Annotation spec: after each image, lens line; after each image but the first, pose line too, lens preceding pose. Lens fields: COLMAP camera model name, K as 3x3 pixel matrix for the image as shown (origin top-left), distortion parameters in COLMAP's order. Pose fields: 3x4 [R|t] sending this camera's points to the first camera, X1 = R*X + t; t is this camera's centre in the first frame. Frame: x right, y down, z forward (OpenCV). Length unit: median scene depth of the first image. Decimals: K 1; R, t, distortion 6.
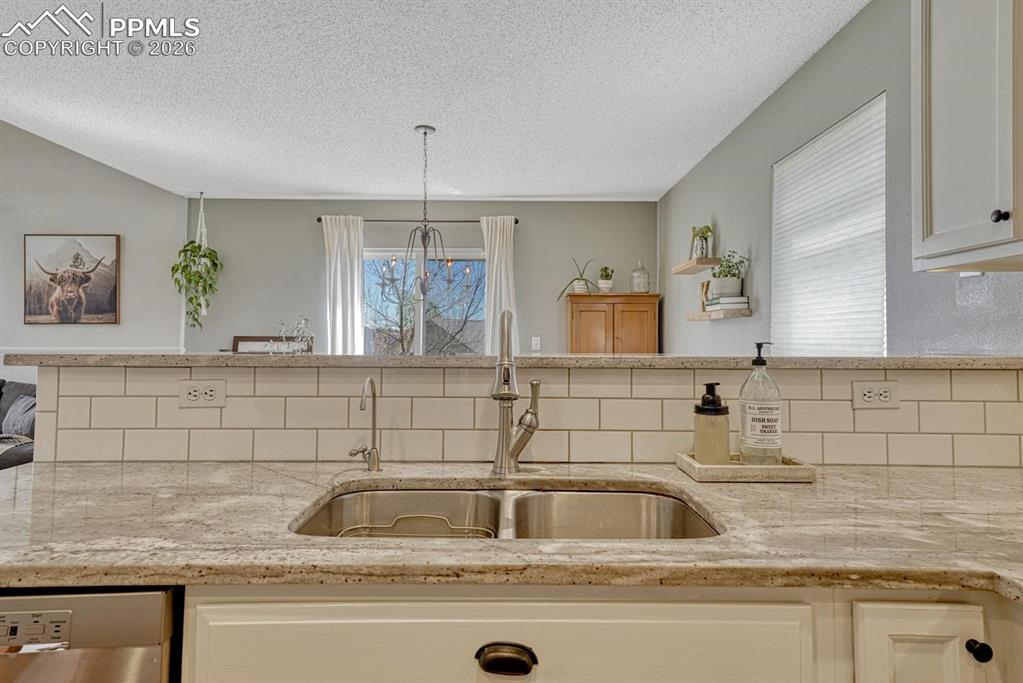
lens RADIAL K [[574.2, 0, 510.5], [0, 574.2, 322.5], [0, 0, 1]] dist [0.001350, 0.000911]
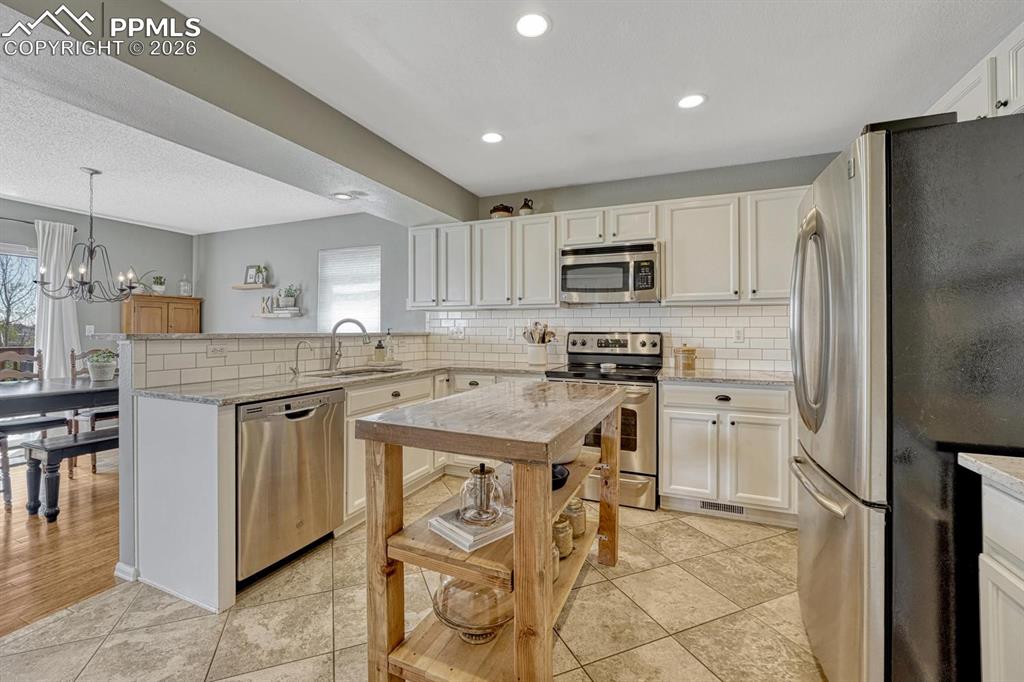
lens RADIAL K [[430.9, 0, 505.8], [0, 430.9, 327.1], [0, 0, 1]] dist [-0.001524, 0.000514]
pose [[0.395190, 0.000895, 0.918599, -0.692038], [-0.027279, 0.999570, 0.010762, -0.009326], [-0.918194, -0.029311, 0.395045, -0.293873]]
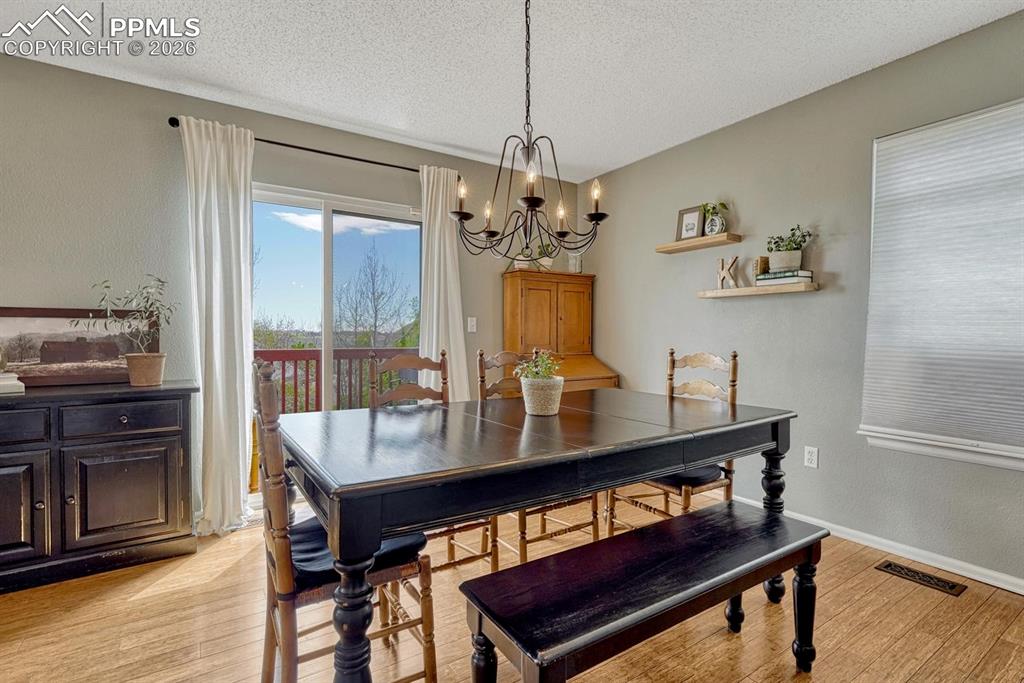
lens RADIAL K [[478.9, 0, 497.9], [0, 478.9, 338.5], [0, 0, 1]] dist [0.000014, 0.000103]
pose [[0.845431, -0.008287, 0.534020, -0.470663], [-0.012471, 0.999301, 0.035251, 0.046259], [-0.533939, -0.036462, 0.844736, 0.553558]]
